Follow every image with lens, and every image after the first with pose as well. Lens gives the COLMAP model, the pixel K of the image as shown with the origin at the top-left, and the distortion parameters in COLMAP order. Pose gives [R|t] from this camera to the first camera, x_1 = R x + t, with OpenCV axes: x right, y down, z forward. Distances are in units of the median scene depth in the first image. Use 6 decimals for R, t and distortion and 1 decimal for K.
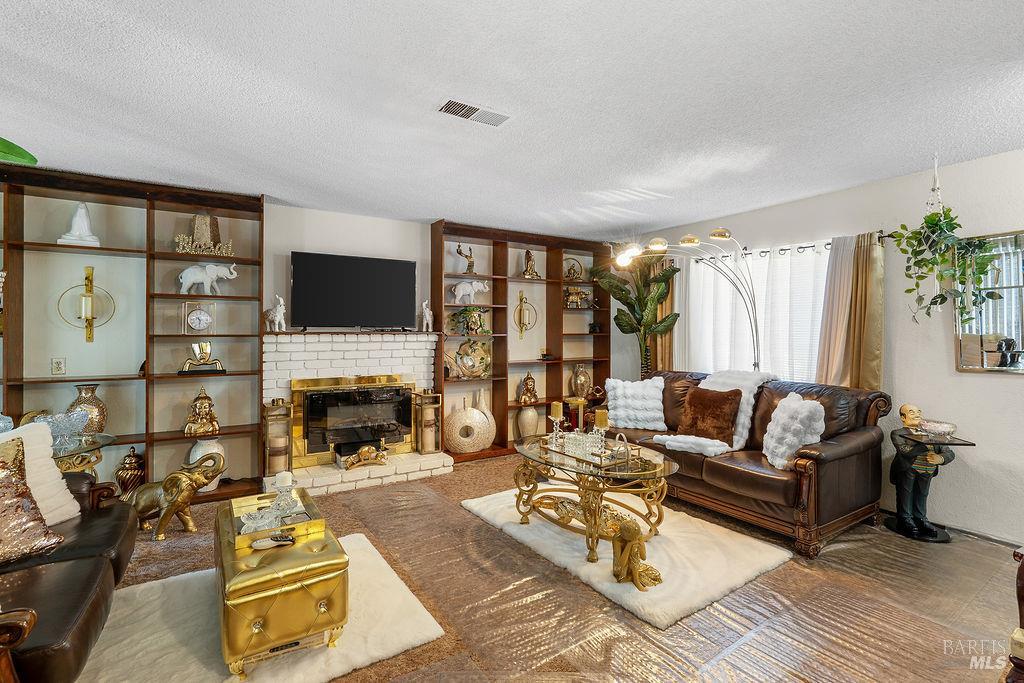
lens RADIAL K [[471.4, 0, 511.7], [0, 471.4, 337.6], [0, 0, 1]] dist [0.001392, 0.000116]
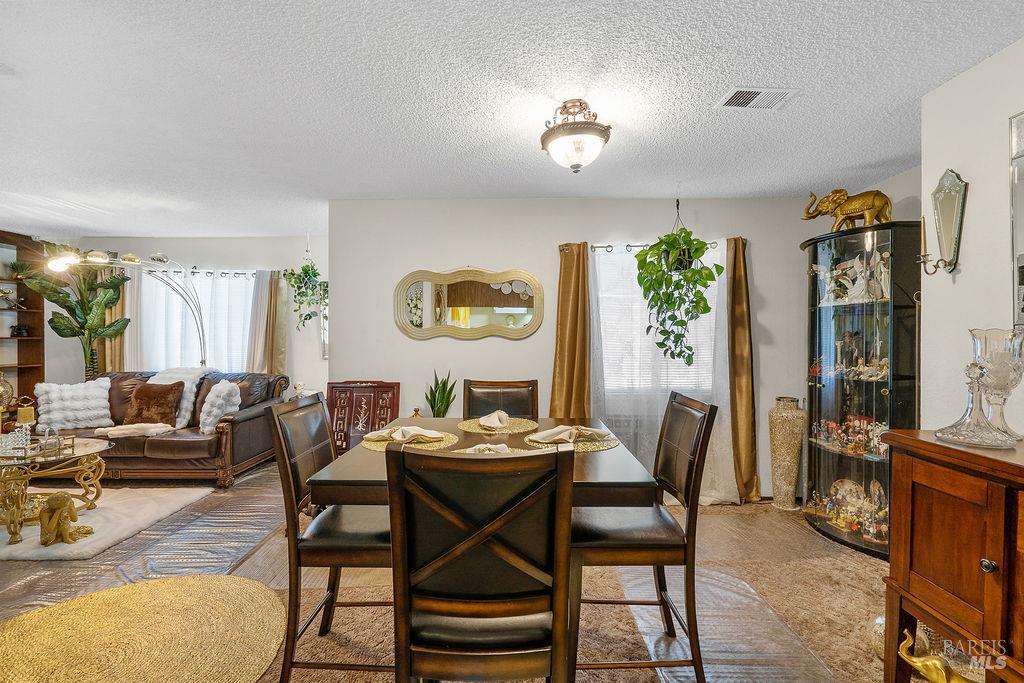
lens RADIAL K [[471.4, 0, 515.6], [0, 471.4, 340.5], [0, 0, 1]] dist [0.001392, 0.000116]
pose [[0.558394, -0.005748, 0.829556, -0.066868], [0.008457, 0.999963, 0.001237, 0.006545], [-0.829533, 0.006325, 0.558422, -0.447008]]
